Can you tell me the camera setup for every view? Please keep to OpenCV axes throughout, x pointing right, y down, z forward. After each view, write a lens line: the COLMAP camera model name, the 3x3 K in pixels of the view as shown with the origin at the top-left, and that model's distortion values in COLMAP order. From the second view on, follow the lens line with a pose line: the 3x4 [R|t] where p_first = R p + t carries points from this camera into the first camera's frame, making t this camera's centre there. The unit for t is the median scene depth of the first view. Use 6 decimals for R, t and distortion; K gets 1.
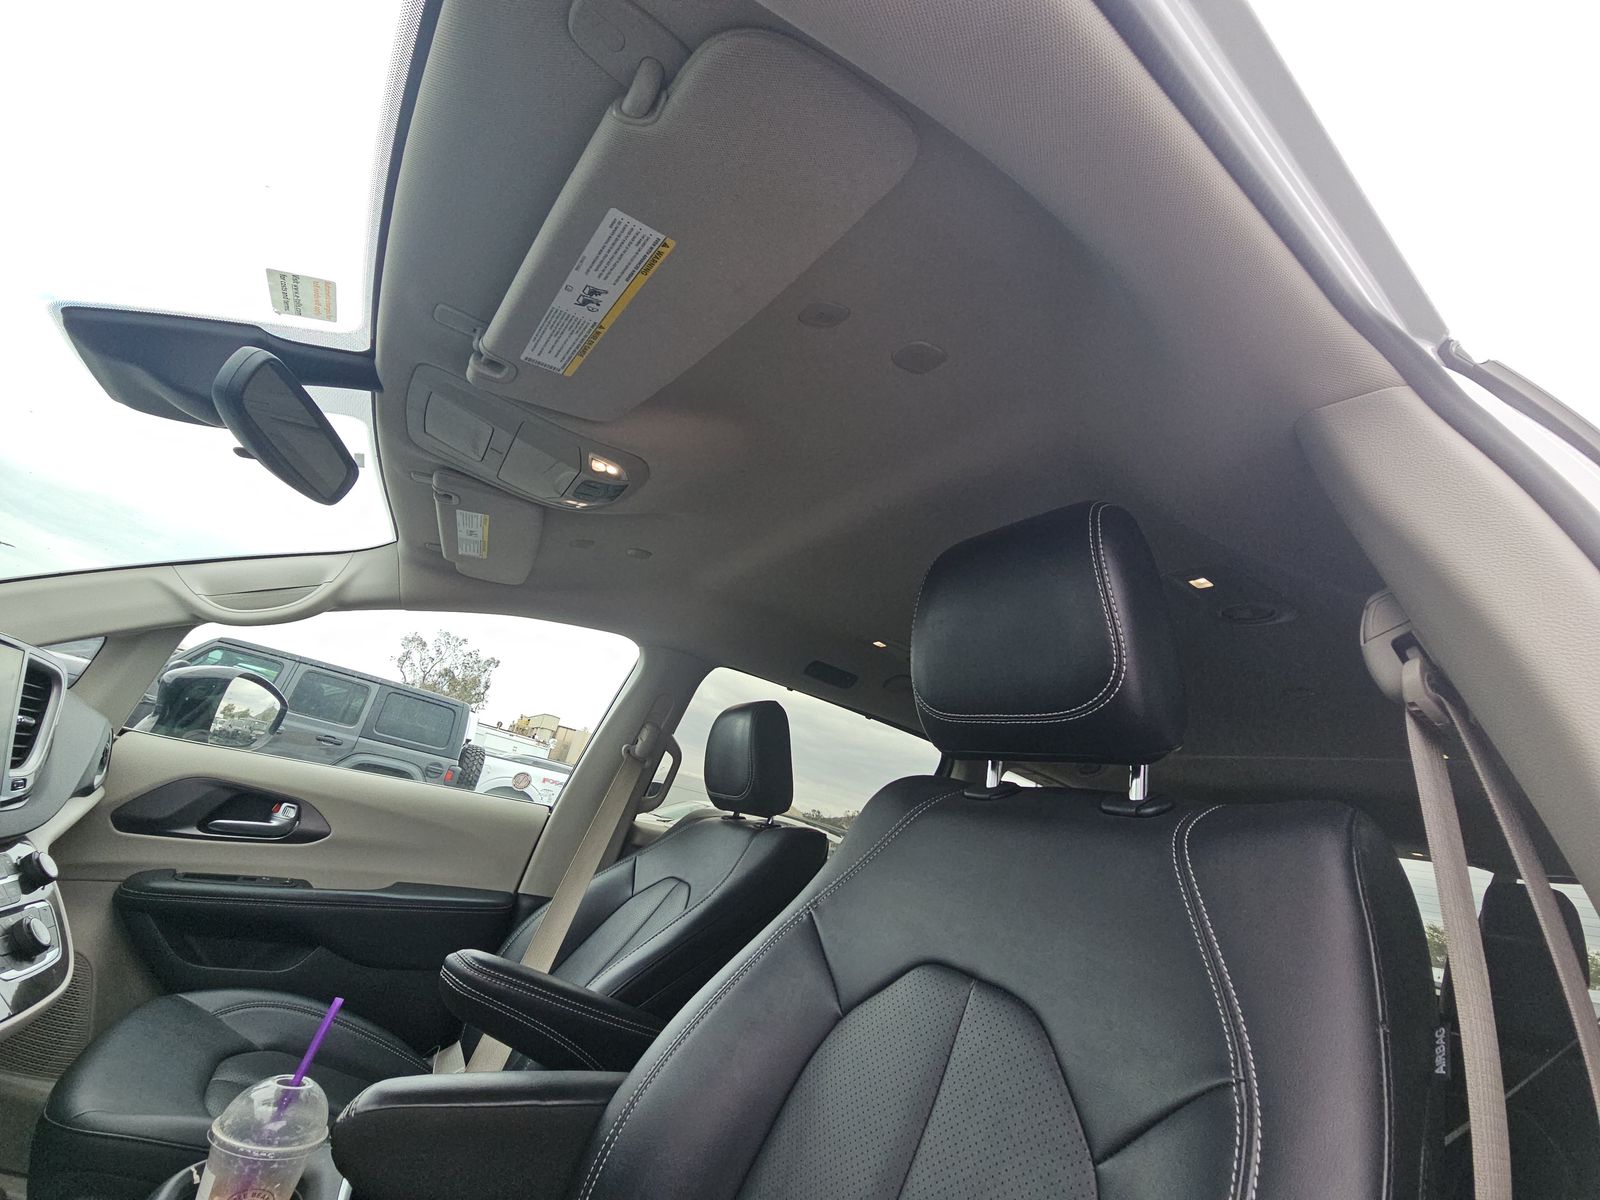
lens RADIAL K [[655.6, 0, 801.0], [0, 655.6, 598.4], [0, 0, 1]] dist [0.008545, -0.010069]
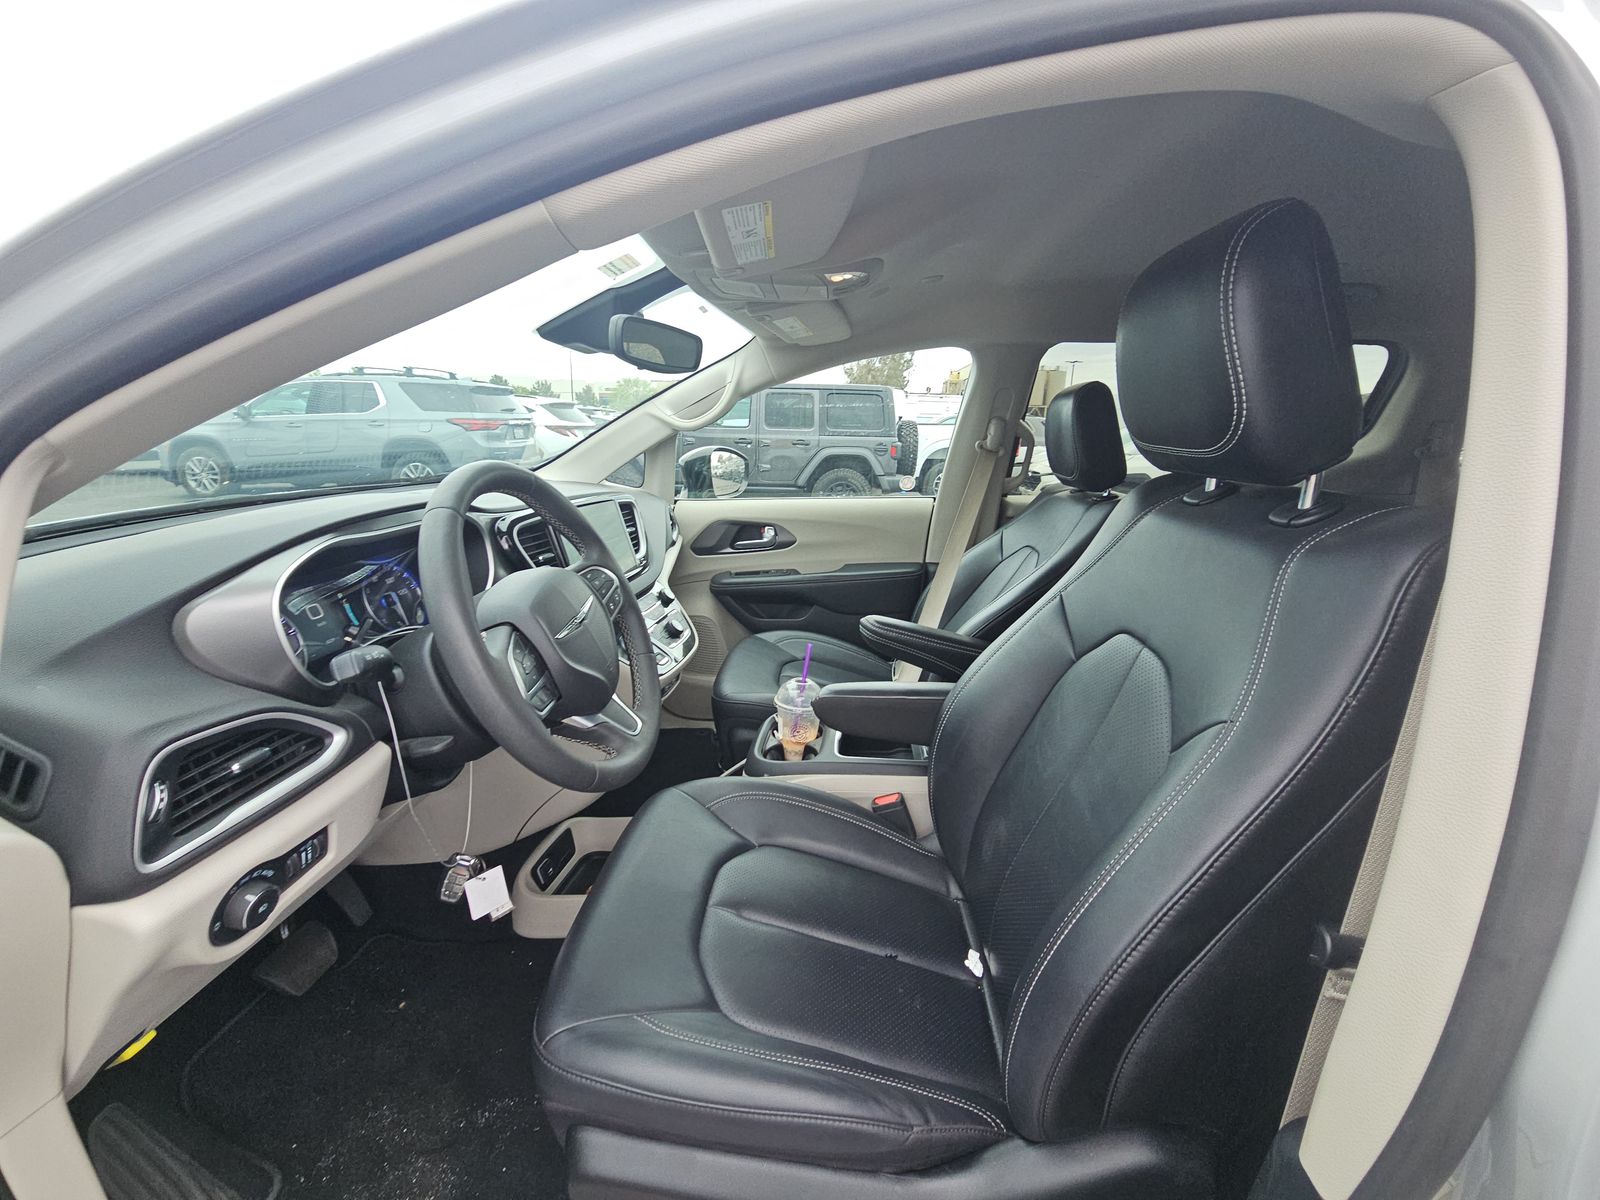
lens RADIAL K [[655.6, 0, 791.3], [0, 655.6, 608.1], [0, 0, 1]] dist [0.008545, -0.010069]
pose [[0.777950, -0.030705, -0.627575, 0.255945], [0.355571, 0.845001, 0.399427, -0.140190], [0.518037, -0.533882, 0.668287, -0.121961]]
